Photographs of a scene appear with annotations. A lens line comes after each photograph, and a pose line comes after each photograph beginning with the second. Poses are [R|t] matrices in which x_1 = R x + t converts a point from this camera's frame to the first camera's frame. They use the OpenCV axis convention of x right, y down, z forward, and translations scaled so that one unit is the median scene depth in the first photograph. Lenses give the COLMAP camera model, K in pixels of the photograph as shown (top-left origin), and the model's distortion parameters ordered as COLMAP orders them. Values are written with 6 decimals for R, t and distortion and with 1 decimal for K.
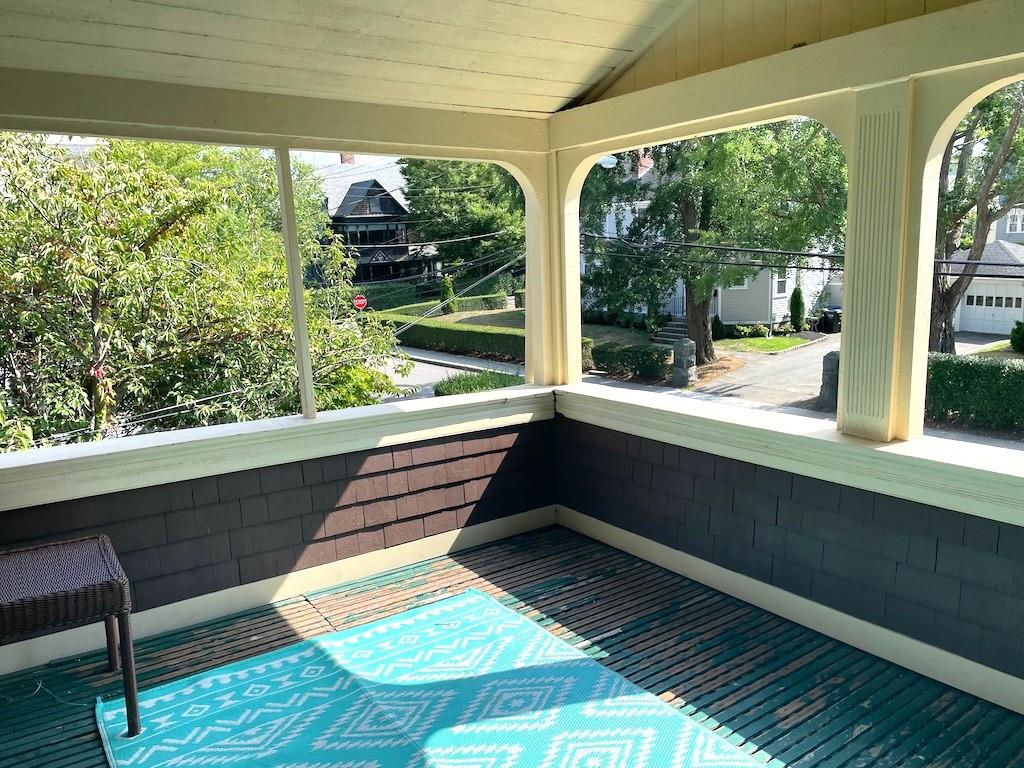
lens RADIAL K [[774.0, 0, 517.7], [0, 774.0, 383.9], [0, 0, 1]] dist [0.102602, -0.126665]
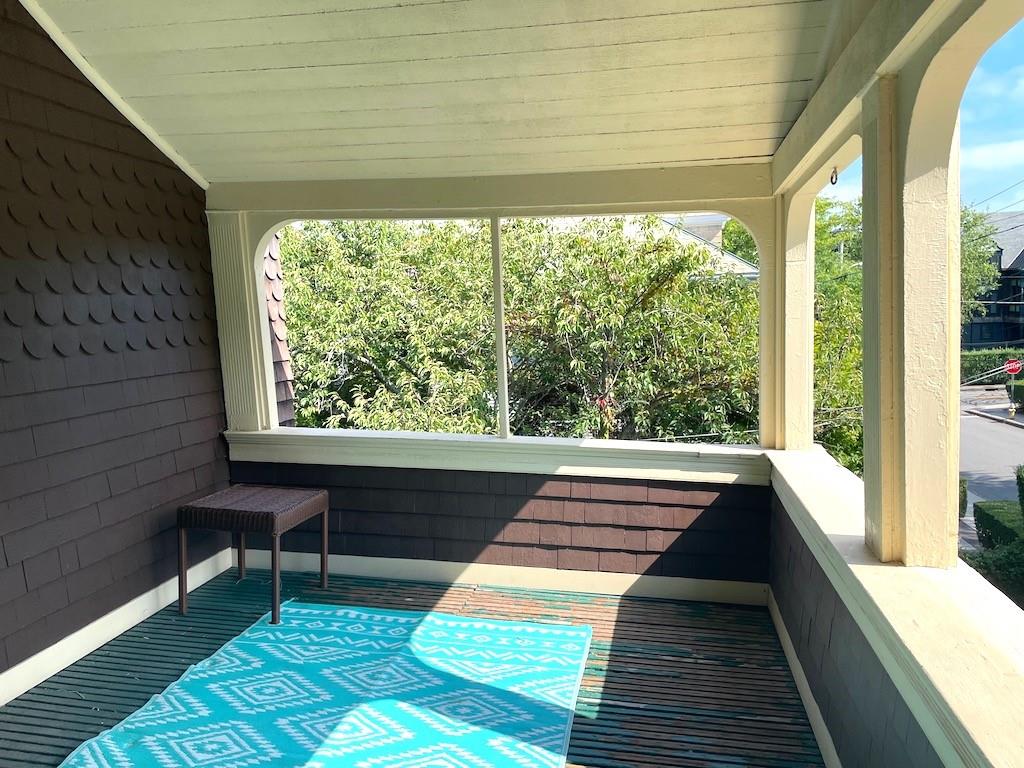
lens RADIAL K [[774.0, 0, 517.7], [0, 774.0, 383.9], [0, 0, 1]] dist [0.102602, -0.126665]
pose [[0.693853, 0.087594, -0.714769, 0.612430], [-0.137524, 0.990424, -0.012124, -0.026868], [0.706863, 0.106711, 0.699255, 0.196319]]
